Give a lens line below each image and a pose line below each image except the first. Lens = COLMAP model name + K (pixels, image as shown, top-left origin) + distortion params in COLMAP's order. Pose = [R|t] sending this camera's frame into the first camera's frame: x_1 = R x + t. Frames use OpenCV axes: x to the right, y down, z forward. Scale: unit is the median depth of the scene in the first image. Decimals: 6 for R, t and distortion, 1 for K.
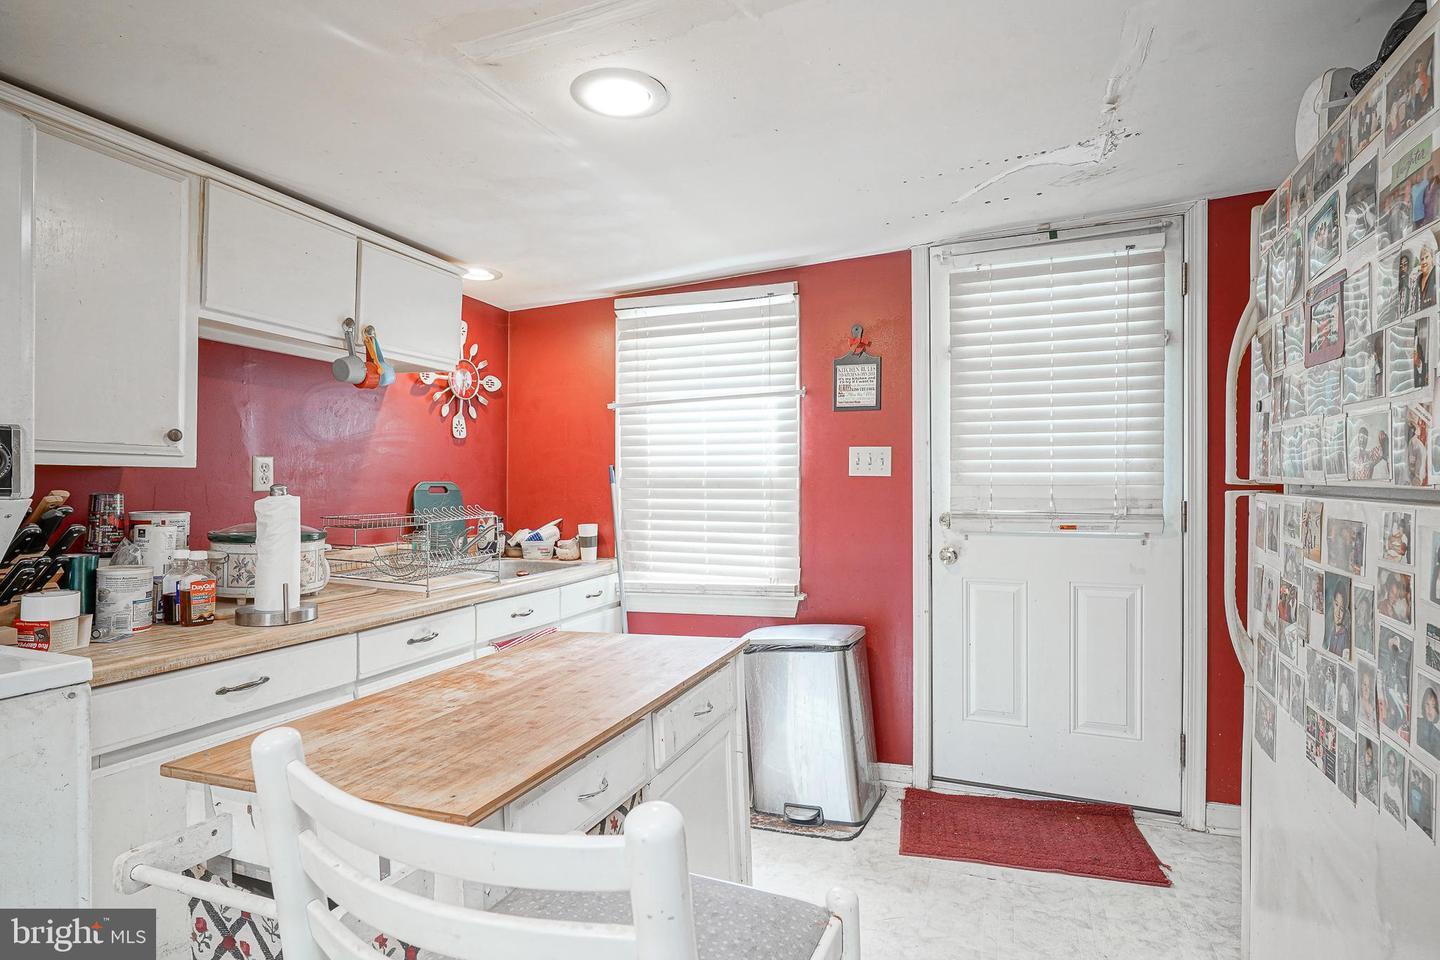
lens RADIAL K [[717.3, 0, 723.9], [0, 717.3, 492.4], [0, 0, 1]] dist [-0.010163, 0.005757]
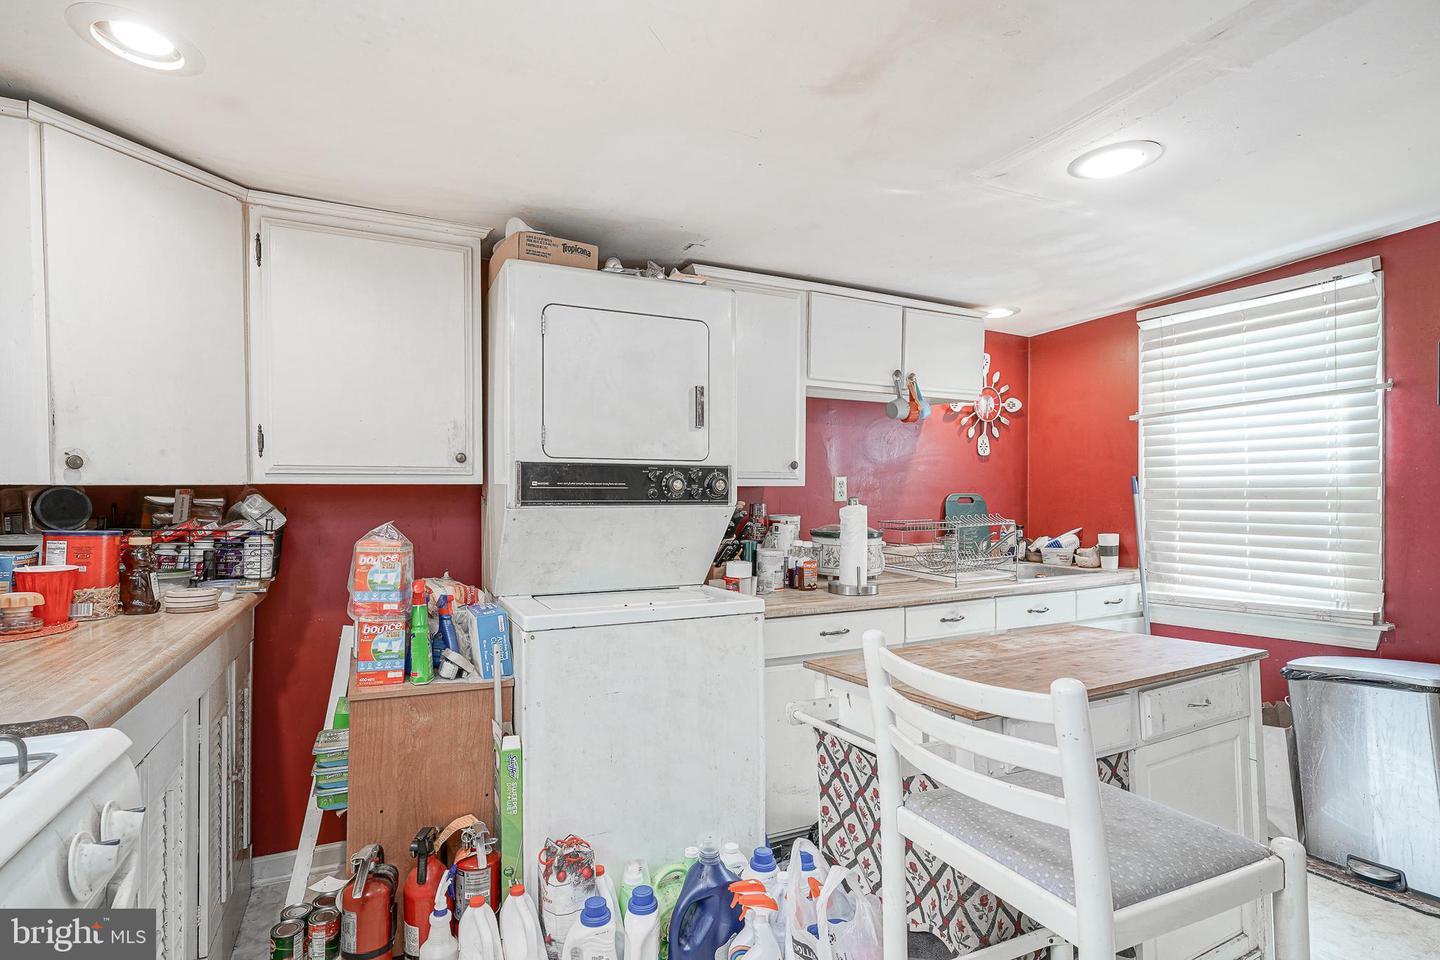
lens RADIAL K [[717.3, 0, 715.0], [0, 717.3, 488.9], [0, 0, 1]] dist [-0.010163, 0.005757]
pose [[0.750431, -0.008861, -0.660890, 0.085086], [-0.002474, 0.999865, -0.016216, -0.002696], [0.660945, 0.013804, 0.750308, -0.188962]]
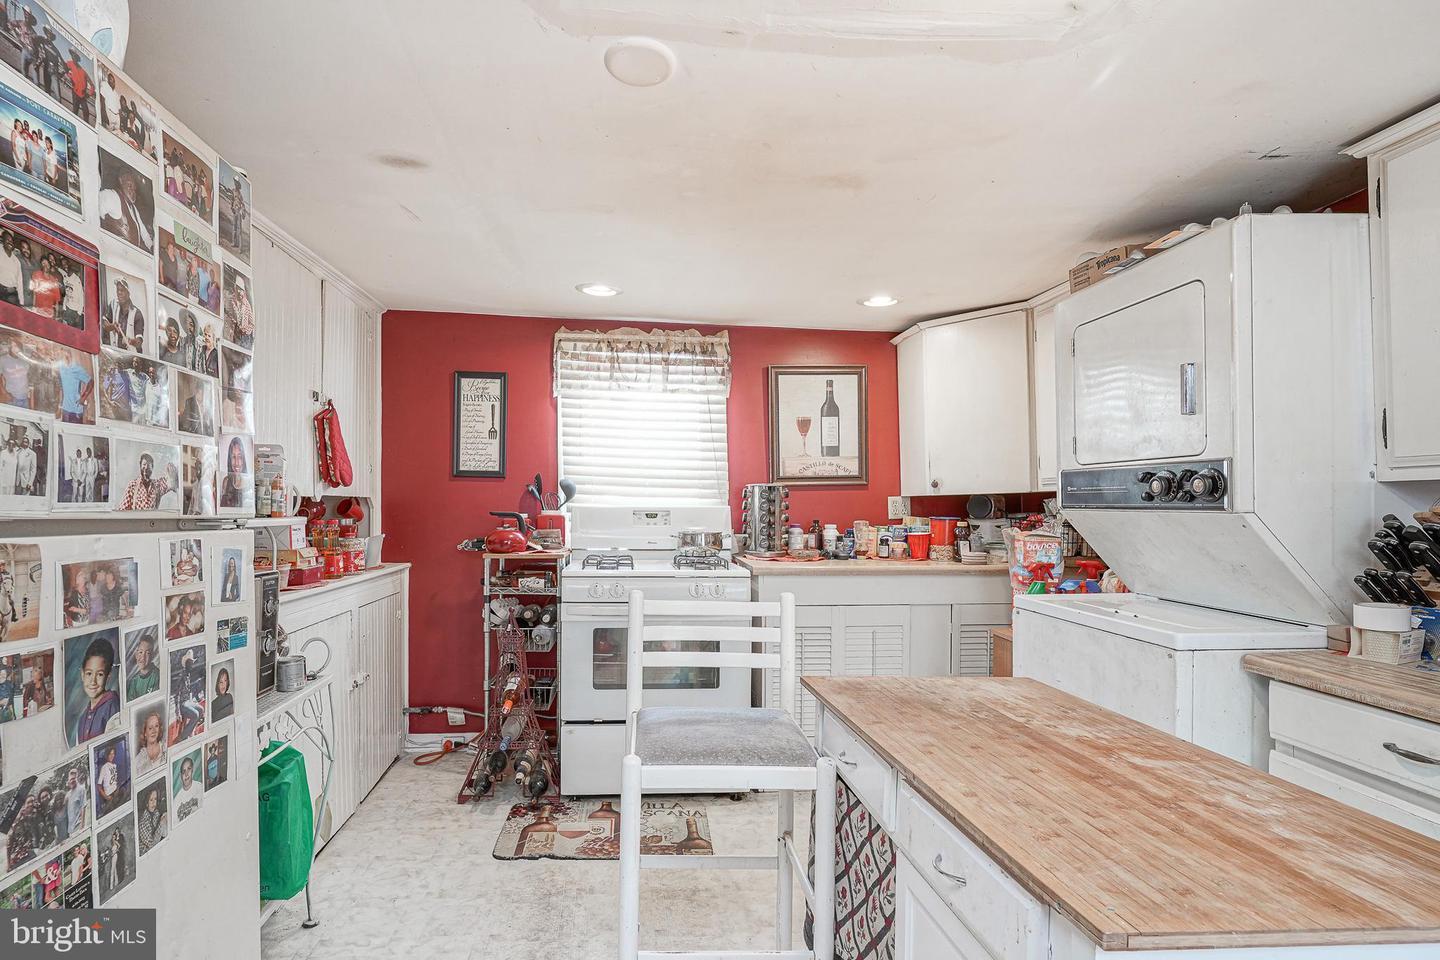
lens RADIAL K [[717.3, 0, 673.2], [0, 717.3, 508.6], [0, 0, 1]] dist [-0.010163, 0.005757]
pose [[-0.890907, 0.012645, -0.454009, 0.277673], [0.006811, 0.999872, 0.014482, -0.012819], [0.454134, 0.009810, -0.890879, 0.866119]]
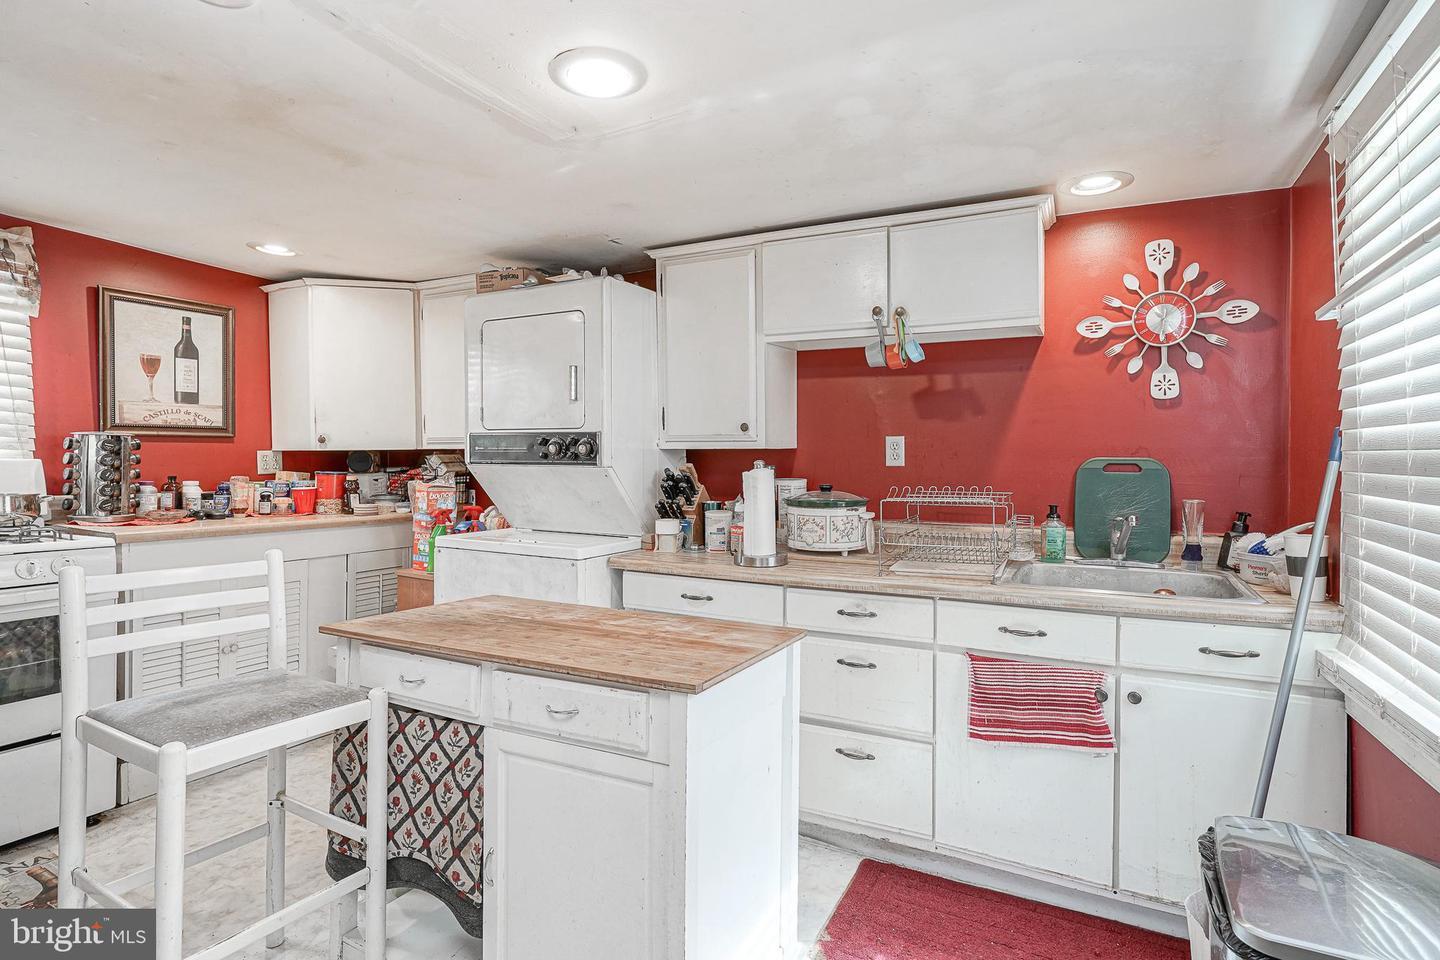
lens RADIAL K [[717.3, 0, 710.1], [0, 717.3, 459.4], [0, 0, 1]] dist [-0.010163, 0.005757]
pose [[-0.094207, 0.005856, -0.995535, 0.520946], [-0.011911, 0.999905, 0.007008, -0.016190], [0.995481, 0.012518, -0.094129, 0.763349]]
